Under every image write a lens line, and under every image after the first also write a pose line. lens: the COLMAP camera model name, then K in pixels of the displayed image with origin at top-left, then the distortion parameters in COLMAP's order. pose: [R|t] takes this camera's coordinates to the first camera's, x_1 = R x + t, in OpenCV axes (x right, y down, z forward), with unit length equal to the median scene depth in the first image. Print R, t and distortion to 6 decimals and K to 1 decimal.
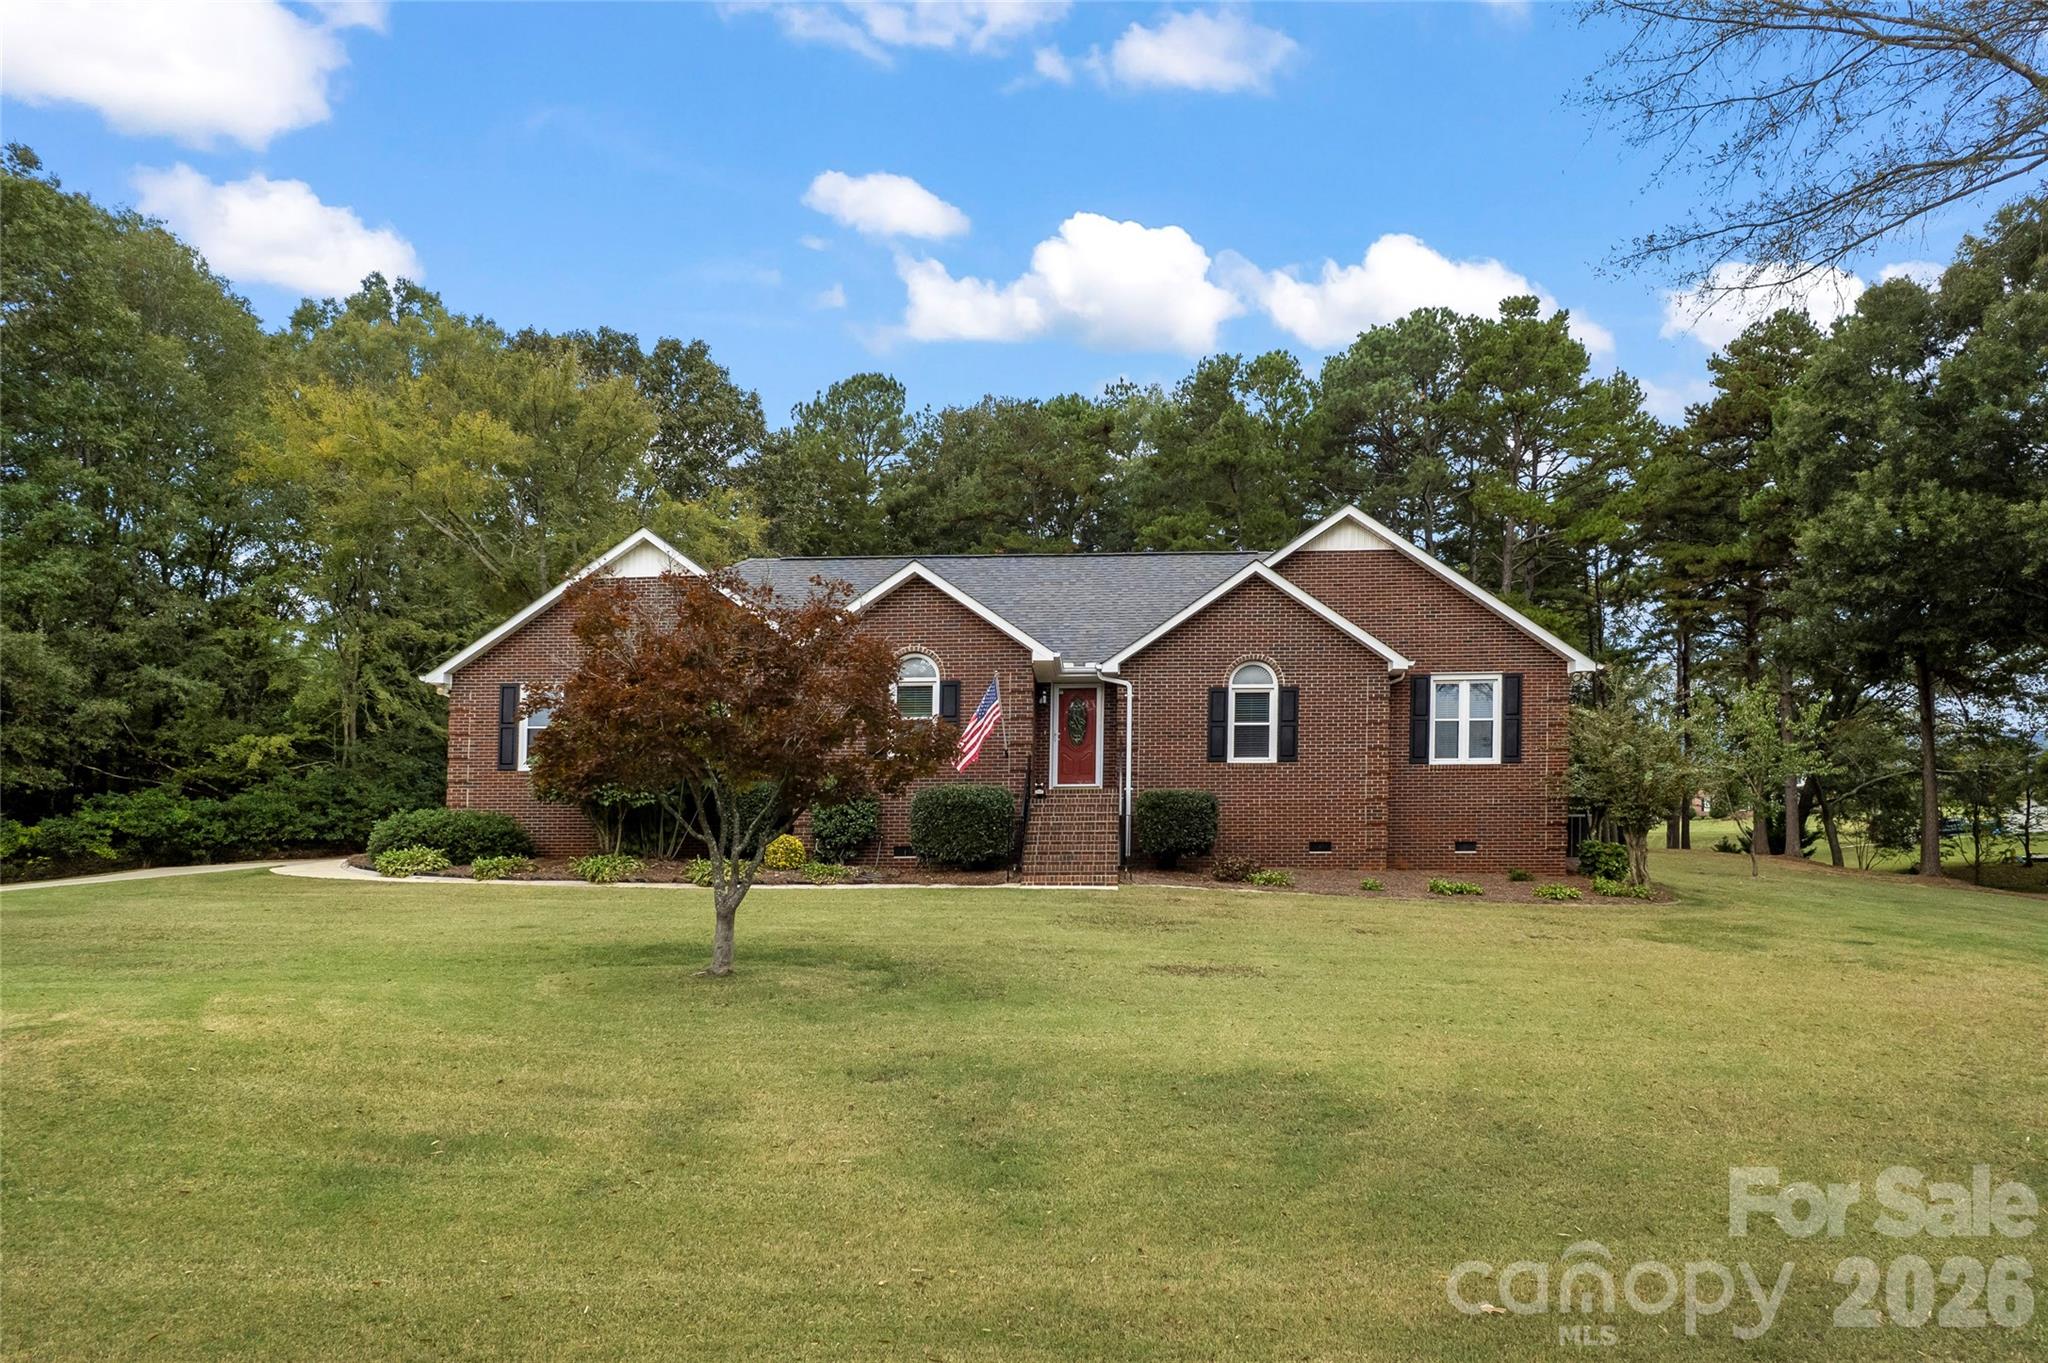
lens RADIAL K [[1306.0, 0, 1023.7], [0, 1306.0, 679.1], [0, 0, 1]] dist [-0.050147, -0.018658]
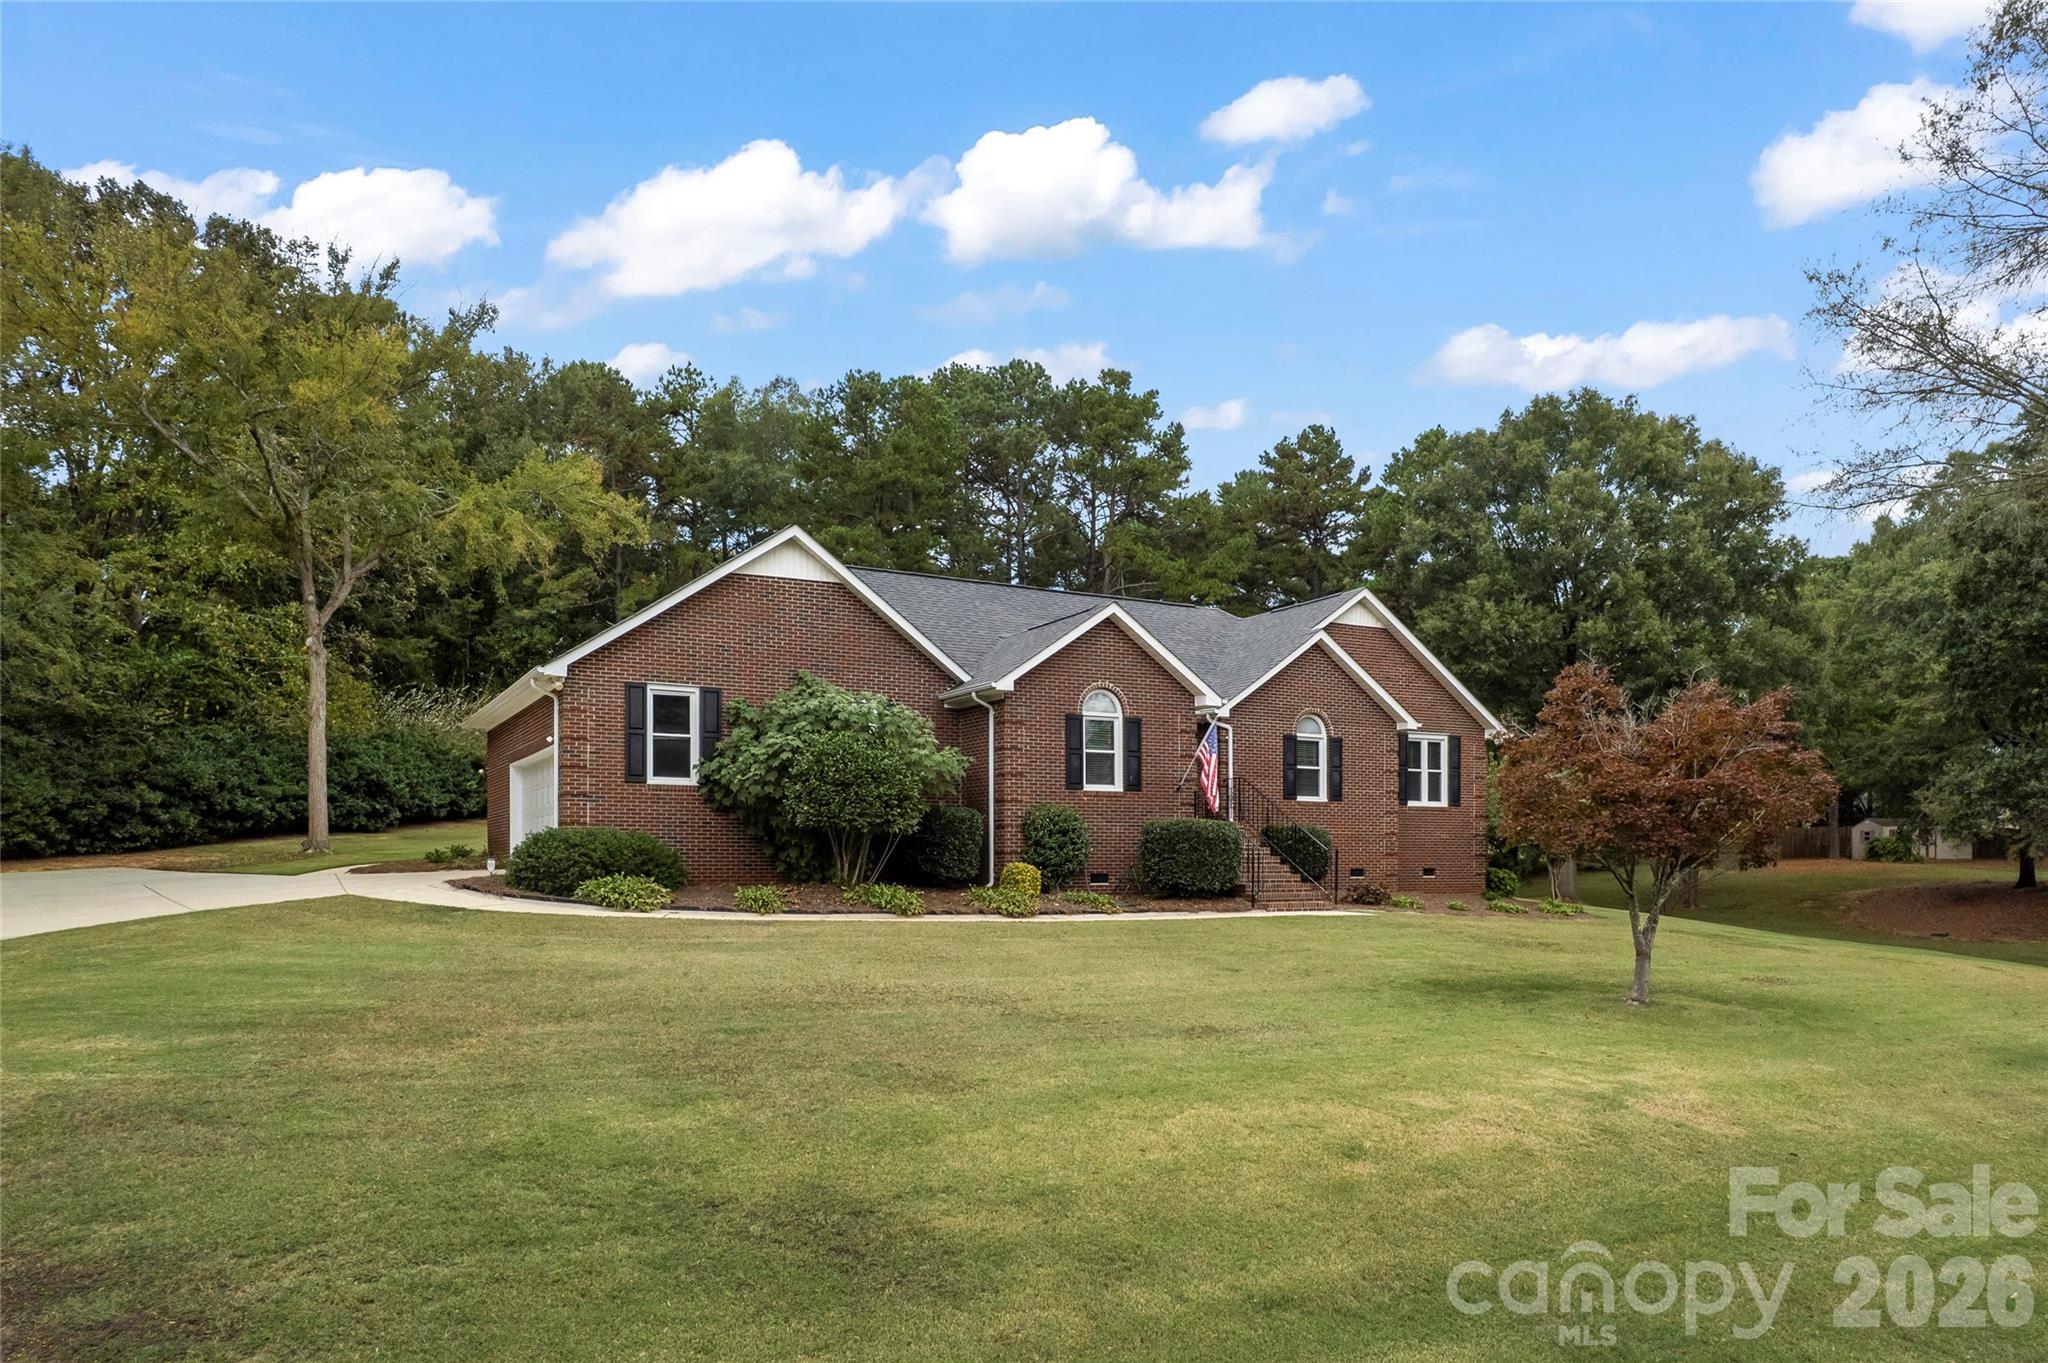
lens RADIAL K [[1306.0, 0, 1023.6], [0, 1306.0, 686.4], [0, 0, 1]] dist [-0.050147, -0.018658]
pose [[0.860001, 0.074231, 0.504864, -0.624929], [-0.080985, 0.996678, -0.008591, -0.007494], [-0.503825, -0.033498, 0.863156, 0.116549]]
